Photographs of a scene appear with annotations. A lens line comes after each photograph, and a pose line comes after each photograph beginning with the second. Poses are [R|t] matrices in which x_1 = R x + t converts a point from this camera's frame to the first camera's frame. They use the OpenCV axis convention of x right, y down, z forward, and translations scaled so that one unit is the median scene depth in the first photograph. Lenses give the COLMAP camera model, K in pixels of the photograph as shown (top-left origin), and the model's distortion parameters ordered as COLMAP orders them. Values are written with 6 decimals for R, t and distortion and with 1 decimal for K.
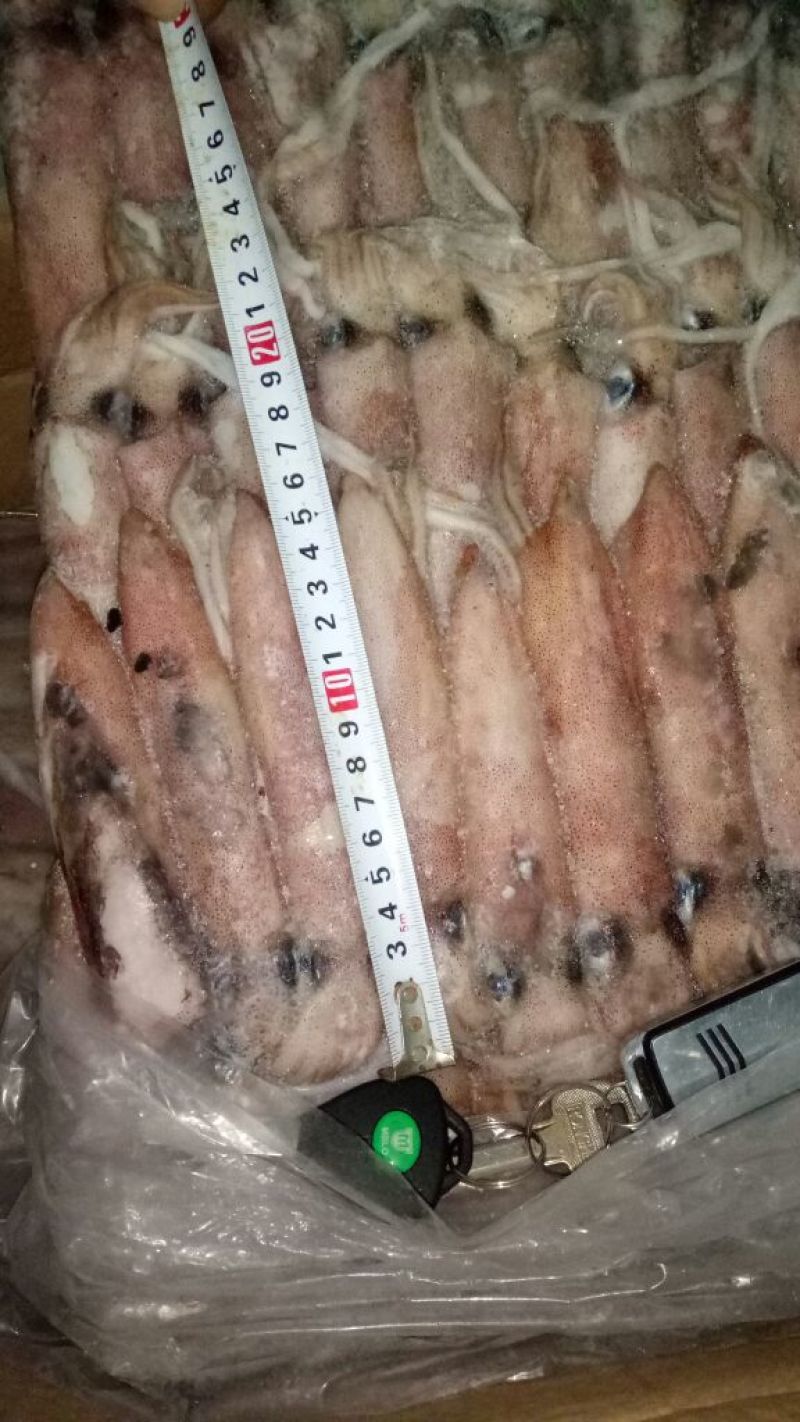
lens RADIAL K [[1043.6, 0, 400.0], [0, 1043.6, 711.0], [0, 0, 1]] dist [0.038412, -0.049364]
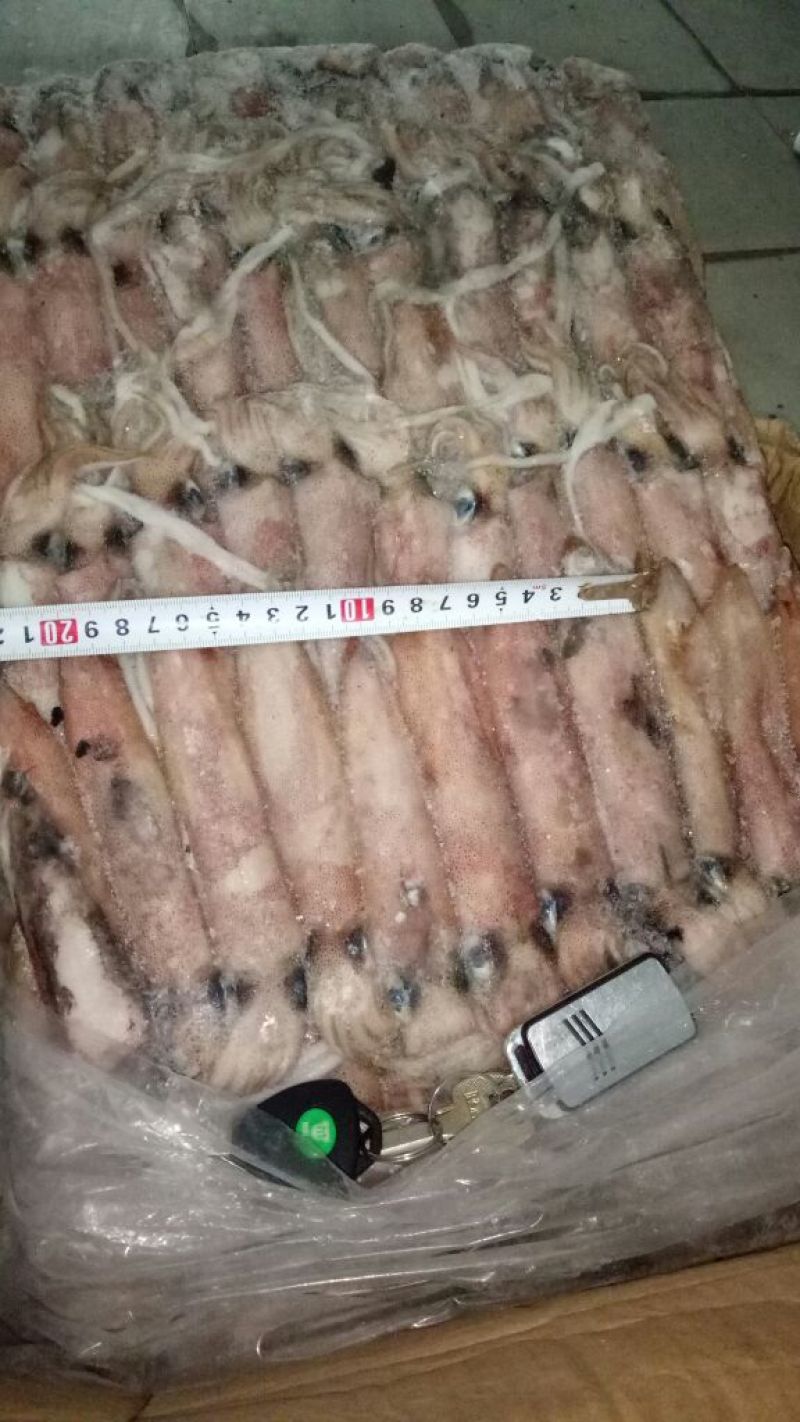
lens RADIAL K [[1043.6, 0, 400.0], [0, 1043.6, 711.0], [0, 0, 1]] dist [0.038412, -0.049364]
pose [[0.996165, -0.071601, 0.050282, 0.057423], [0.077238, 0.989650, -0.120940, 0.080359], [-0.041102, 0.124360, 0.991386, -0.203697]]
